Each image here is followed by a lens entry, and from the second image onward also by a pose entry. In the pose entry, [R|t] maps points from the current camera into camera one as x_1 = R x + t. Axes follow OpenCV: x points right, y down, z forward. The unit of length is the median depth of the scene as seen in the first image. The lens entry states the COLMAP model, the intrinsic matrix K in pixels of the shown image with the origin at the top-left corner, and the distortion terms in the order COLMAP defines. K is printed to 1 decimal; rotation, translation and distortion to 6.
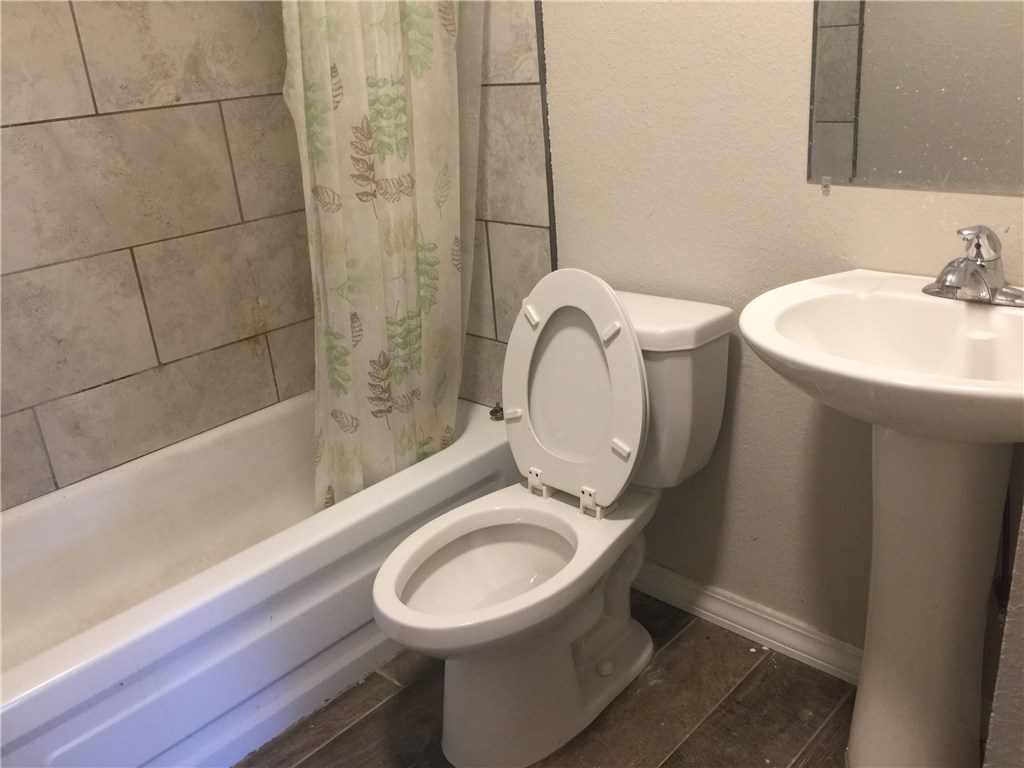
lens RADIAL K [[878.5, 0, 511.6], [0, 878.5, 382.9], [0, 0, 1]] dist [0.061680, -0.073513]
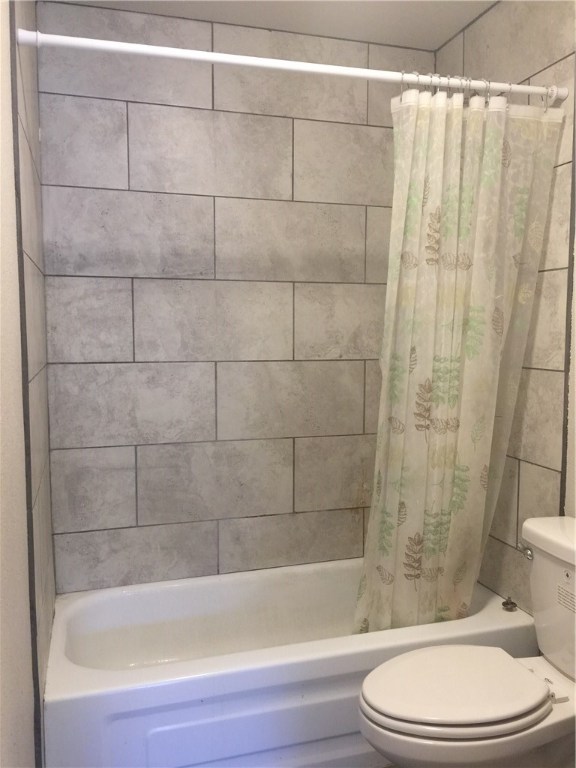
lens RADIAL K [[658.9, 0, 288.2], [0, 658.9, 385.9], [0, 0, 1]] dist [0.061680, -0.073513]
pose [[0.868433, 0.123609, -0.480150, 0.151290], [-0.247718, 0.947062, -0.204231, 0.010049], [0.429487, 0.296303, 0.853080, -0.086938]]
